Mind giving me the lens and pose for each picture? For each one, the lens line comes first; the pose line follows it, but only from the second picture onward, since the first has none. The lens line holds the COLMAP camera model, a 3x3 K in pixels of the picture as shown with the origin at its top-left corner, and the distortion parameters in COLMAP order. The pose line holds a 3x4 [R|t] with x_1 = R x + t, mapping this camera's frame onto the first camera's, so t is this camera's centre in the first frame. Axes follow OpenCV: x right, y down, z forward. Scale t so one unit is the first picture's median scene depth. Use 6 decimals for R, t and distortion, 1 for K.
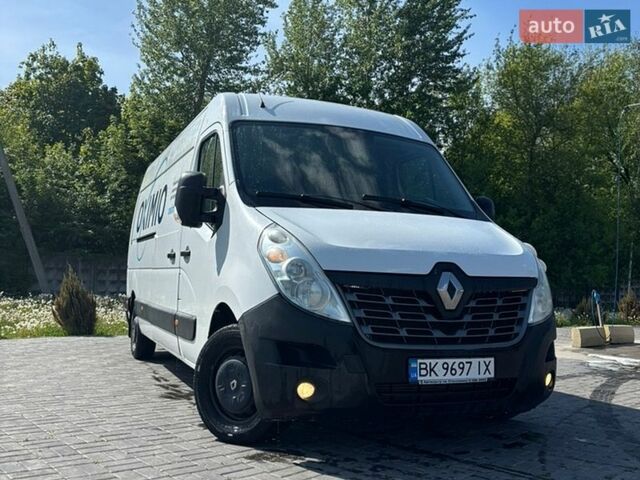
lens RADIAL K [[651.5, 0, 320.0], [0, 651.5, 240.0], [0, 0, 1]] dist [0.003572, -0.006041]
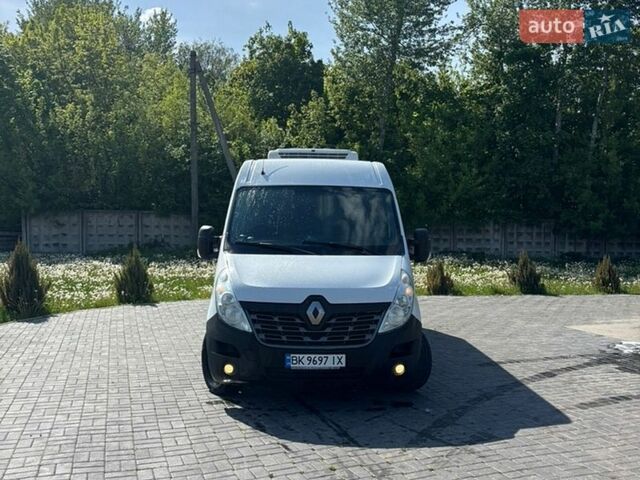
lens RADIAL K [[651.5, 0, 320.0], [0, 651.5, 240.0], [0, 0, 1]] dist [0.003572, -0.006041]
pose [[0.933711, -0.007502, -0.357948, 0.748867], [0.039394, 0.995863, 0.081888, -0.224285], [0.355853, -0.090561, 0.930144, -0.470342]]
